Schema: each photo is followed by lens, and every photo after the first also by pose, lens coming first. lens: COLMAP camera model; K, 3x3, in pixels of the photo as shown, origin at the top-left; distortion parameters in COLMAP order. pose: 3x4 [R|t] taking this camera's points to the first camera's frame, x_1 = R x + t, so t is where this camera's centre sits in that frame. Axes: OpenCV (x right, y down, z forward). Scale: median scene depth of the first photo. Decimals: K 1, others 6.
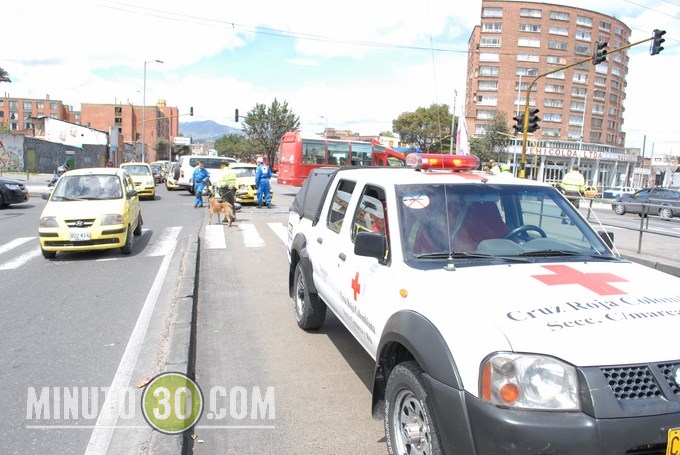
lens RADIAL K [[538.0, 0, 338.0], [0, 538.0, 227.6], [0, 0, 1]] dist [-0.084172, 0.013478]
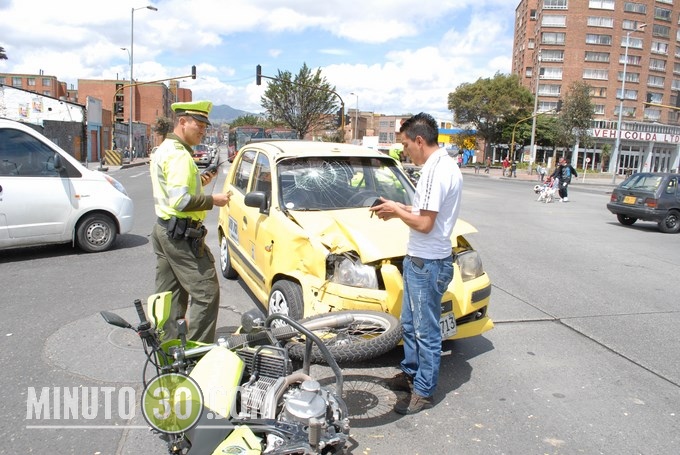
lens RADIAL K [[539.9, 0, 337.3], [0, 539.9, 228.9], [0, 0, 1]] dist [-0.083778, 0.008498]
pose [[0.999560, 0.004816, -0.029253, -0.031582], [-0.003926, 0.999530, 0.030395, -0.016942], [0.029385, -0.030267, 0.999110, 0.146205]]
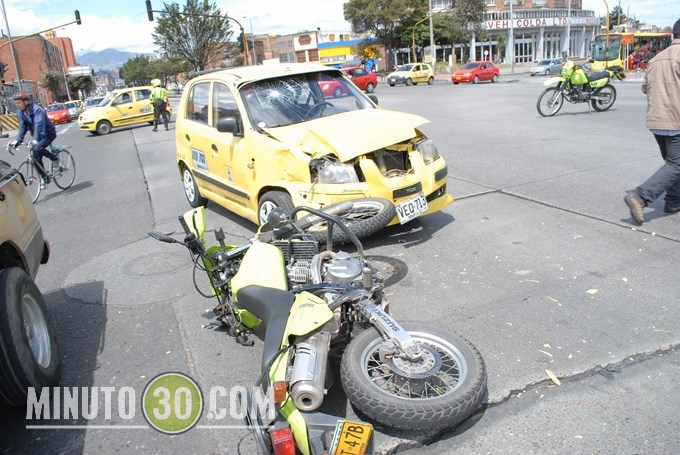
lens RADIAL K [[538.0, 0, 338.0], [0, 538.0, 227.6], [0, 0, 1]] dist [-0.084172, 0.013478]
pose [[0.979360, -0.171377, 0.107164, -0.036145], [0.150539, 0.972252, 0.179063, -0.016209], [-0.134878, -0.159235, 0.977984, 0.141347]]
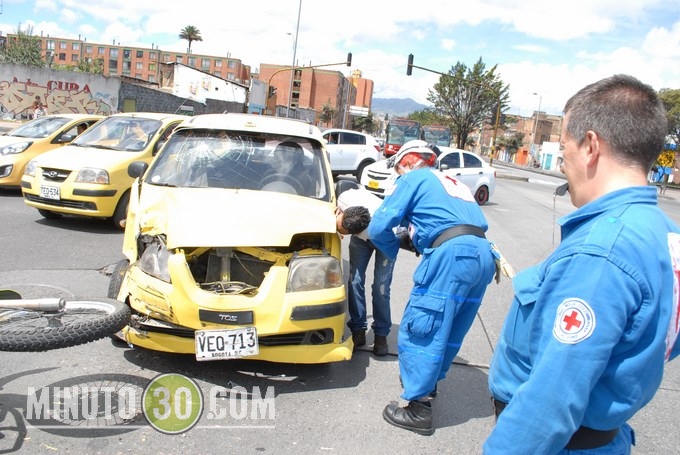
lens RADIAL K [[562.8, 0, 340.0], [0, 562.8, 227.5], [0, 0, 1]] dist [-0.088496, 0.009899]
pose [[0.937704, 0.125194, -0.324095, -0.013176], [-0.116789, 0.992121, 0.045340, -0.017326], [0.327218, -0.004664, 0.944937, 0.154994]]
